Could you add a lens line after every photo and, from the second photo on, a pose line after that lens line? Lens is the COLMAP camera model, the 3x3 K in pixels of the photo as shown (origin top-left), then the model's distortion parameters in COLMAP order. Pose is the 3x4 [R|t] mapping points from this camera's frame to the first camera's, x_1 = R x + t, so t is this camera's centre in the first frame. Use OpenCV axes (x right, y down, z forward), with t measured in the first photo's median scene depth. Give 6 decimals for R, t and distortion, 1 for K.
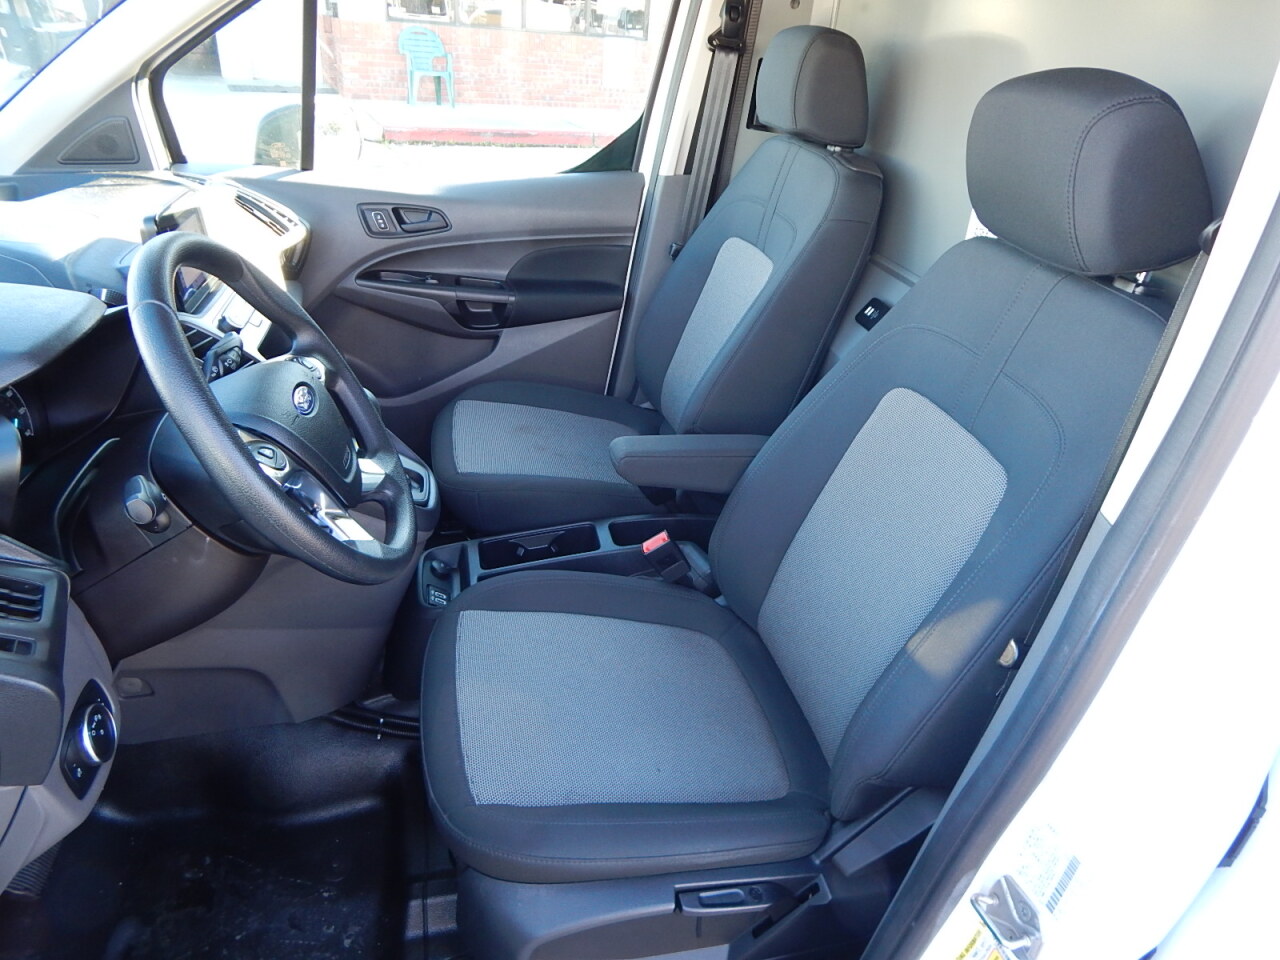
lens RADIAL K [[863.9, 0, 640.0], [0, 863.9, 480.0], [0, 0, 1]] dist [0.032538, 0.004286]
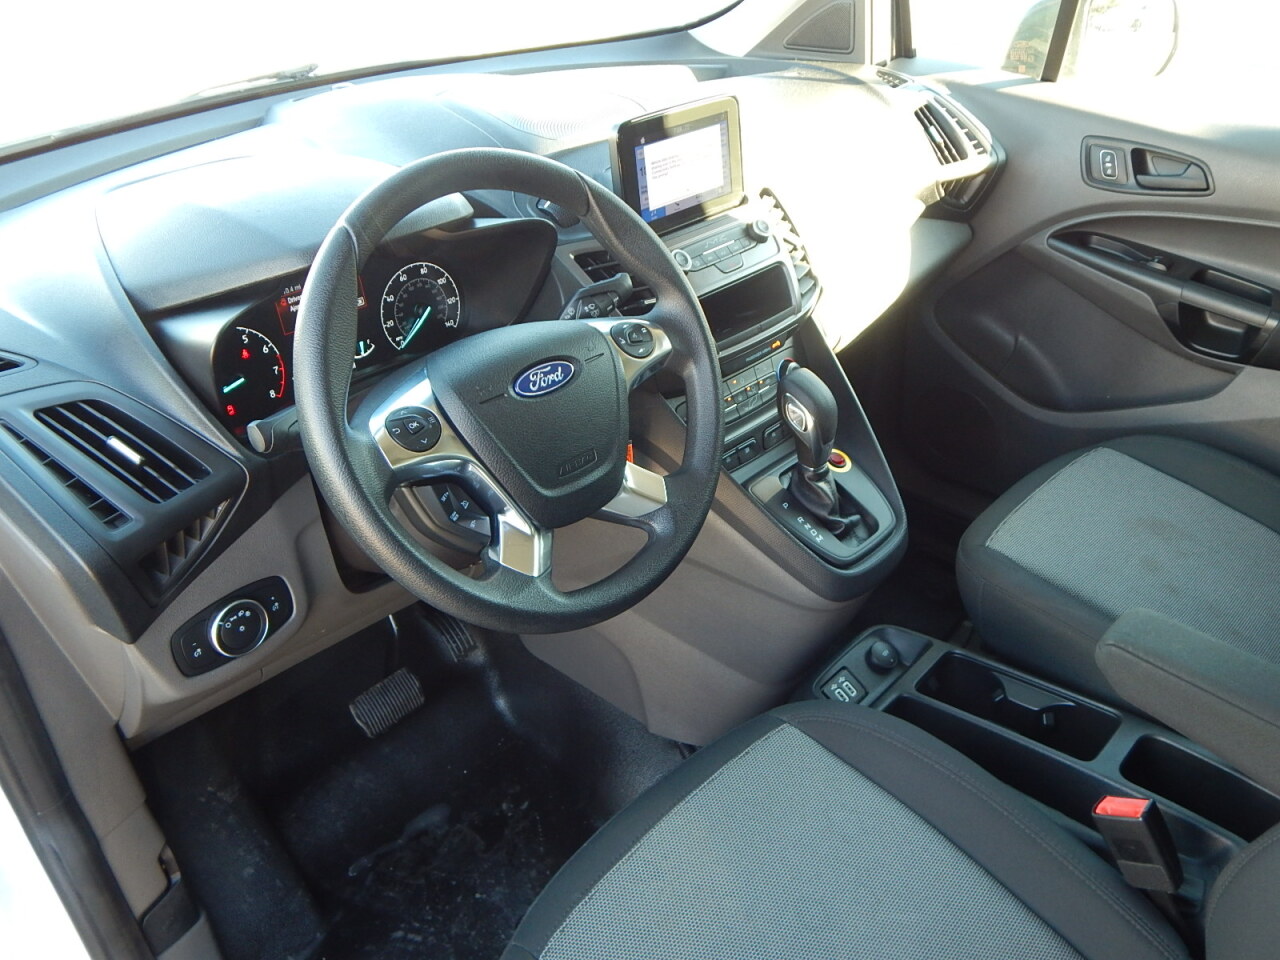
lens RADIAL K [[1041.0, 0, 635.9], [0, 1041.0, 480.3], [0, 0, 1]] dist [0.007234, -0.000815]
pose [[0.578769, 0.385284, -0.718737, 0.171520], [-0.352535, 0.912953, 0.205513, -0.108622], [0.735354, 0.134435, 0.664215, 0.214569]]
